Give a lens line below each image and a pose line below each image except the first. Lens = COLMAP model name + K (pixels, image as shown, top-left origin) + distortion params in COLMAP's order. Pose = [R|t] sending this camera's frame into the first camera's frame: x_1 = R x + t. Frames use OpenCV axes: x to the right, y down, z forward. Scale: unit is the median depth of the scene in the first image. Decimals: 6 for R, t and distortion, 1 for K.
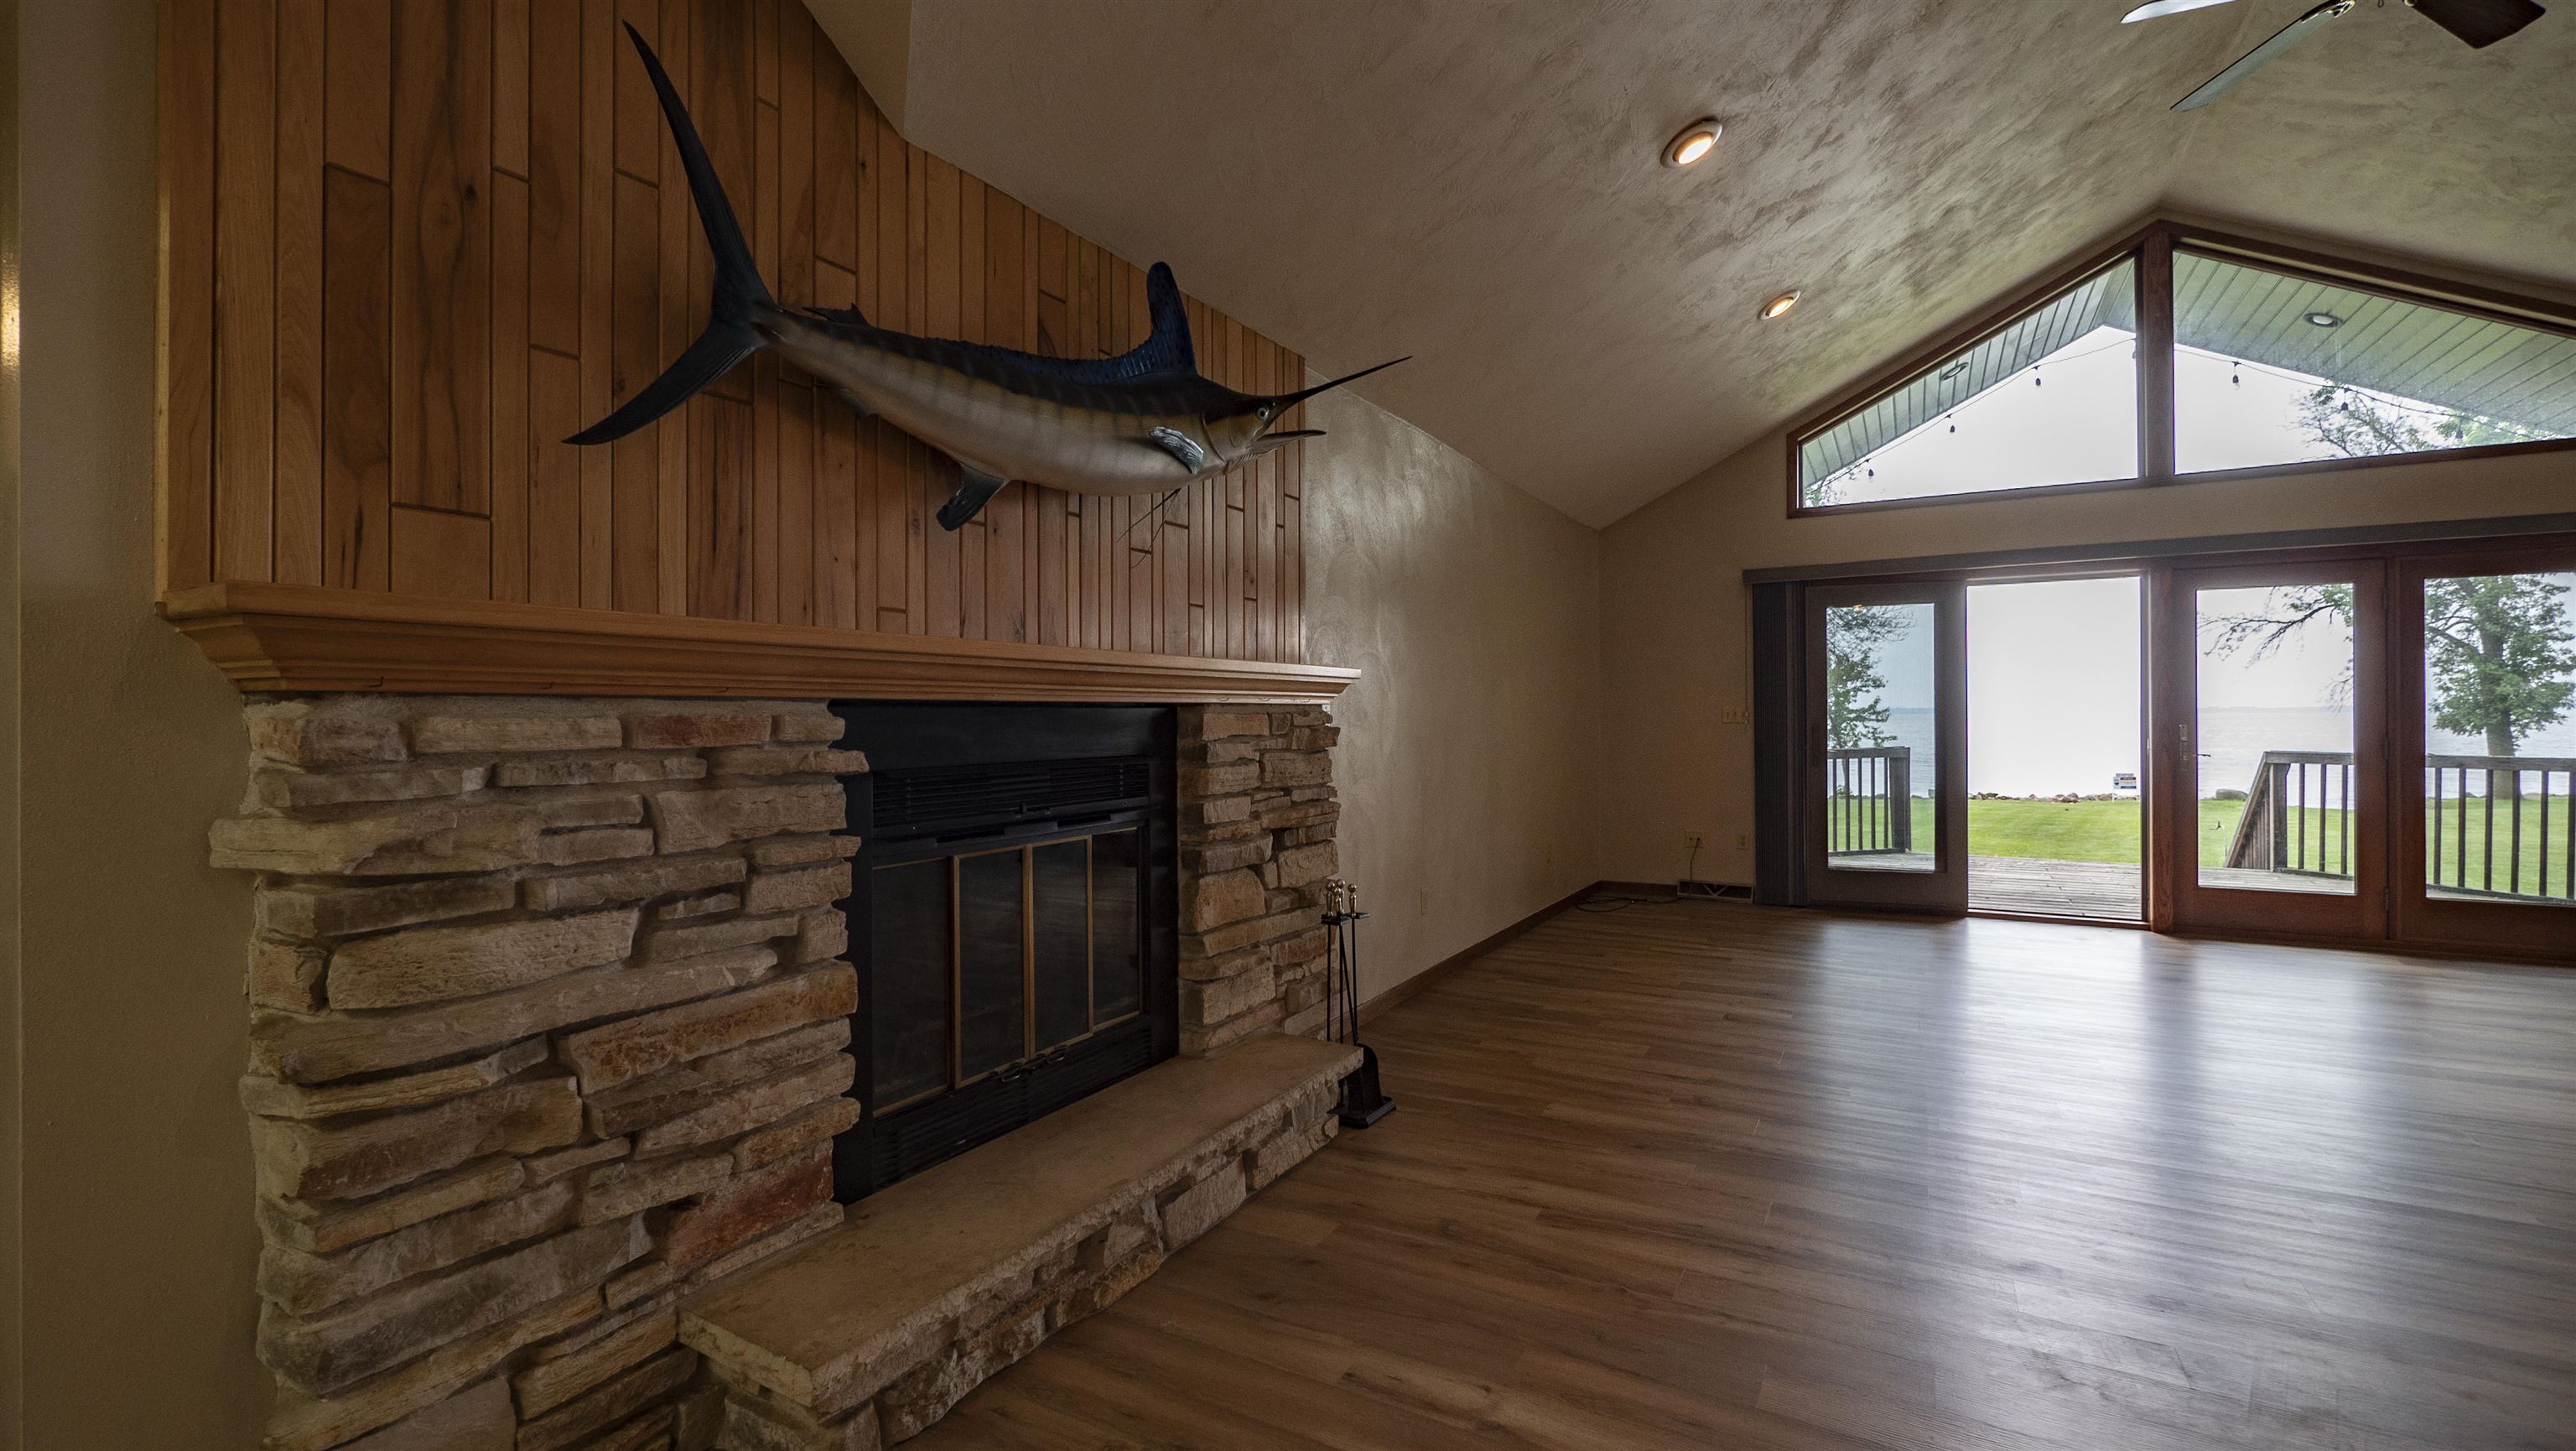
lens RADIAL K [[1116.1, 0, 1289.2], [0, 1116.1, 723.3], [0, 0, 1]] dist [-0.009572, 0.000745]
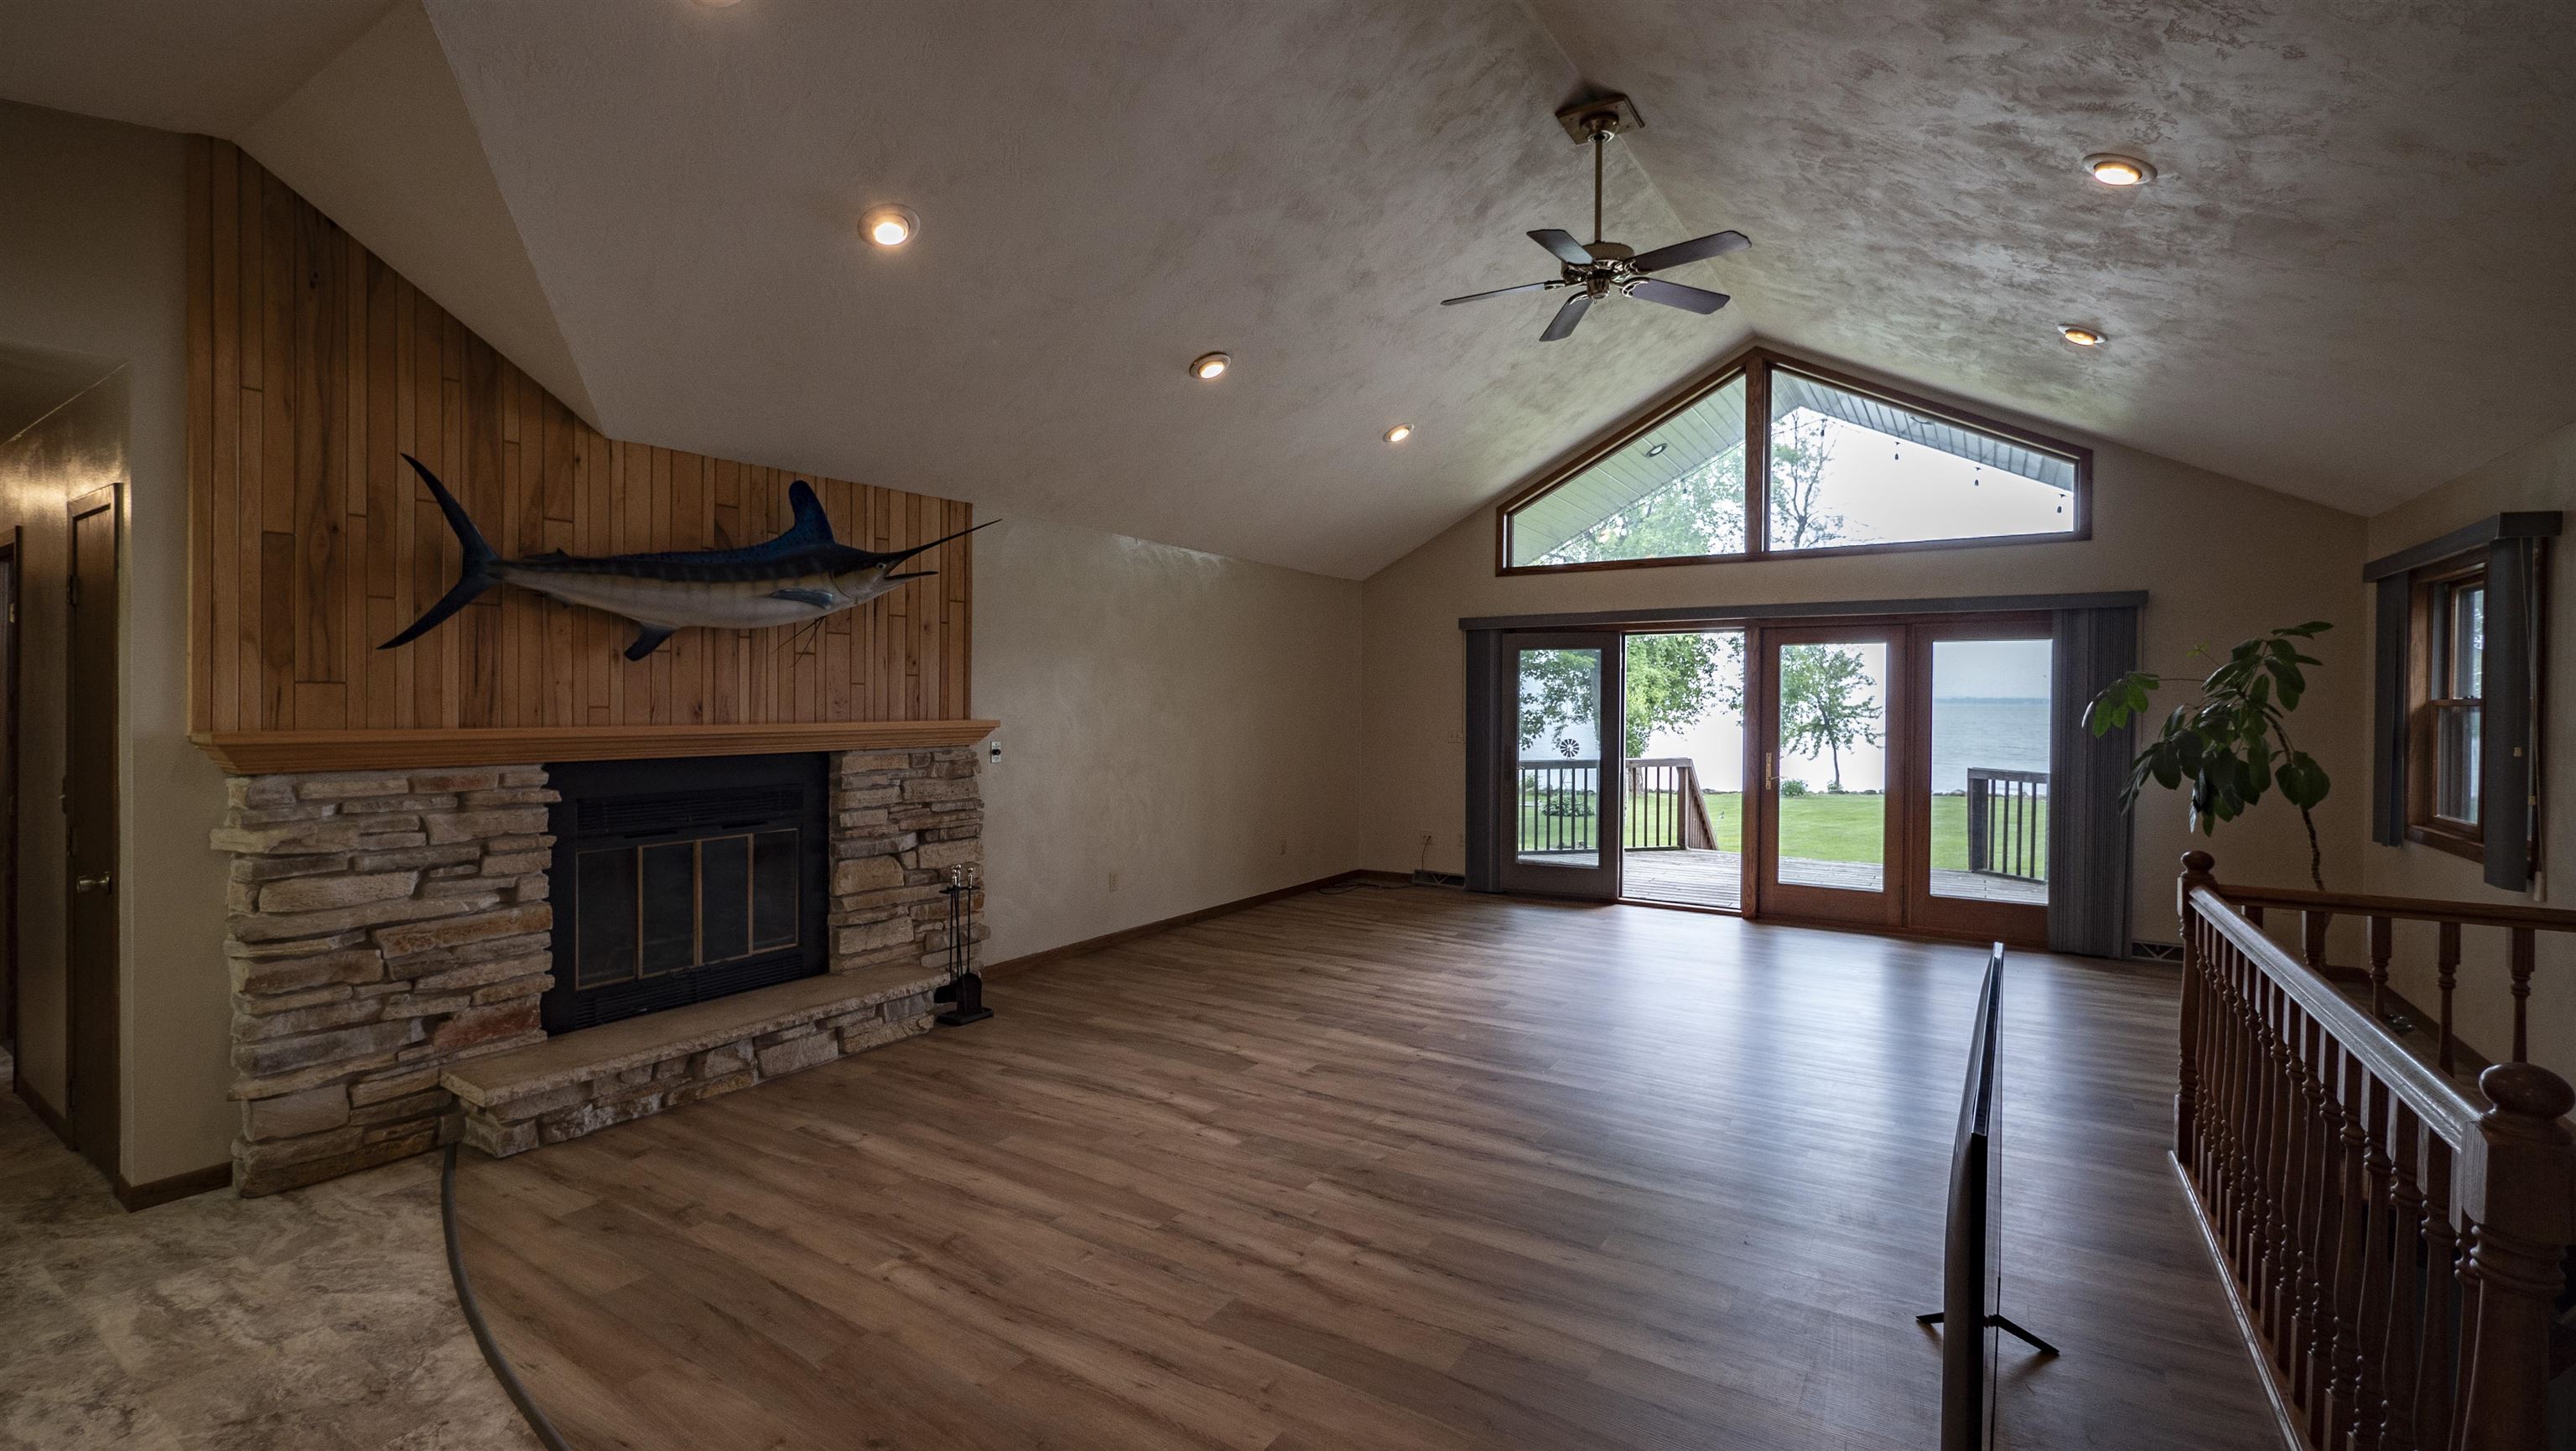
lens RADIAL K [[1116.1, 0, 1281.3], [0, 1116.1, 719.1], [0, 0, 1]] dist [-0.009572, 0.000745]
pose [[0.998557, 0.011158, -0.052533, 0.832721], [-0.010595, 0.999884, 0.010988, -0.115293], [0.052649, -0.010416, 0.998559, -0.718296]]
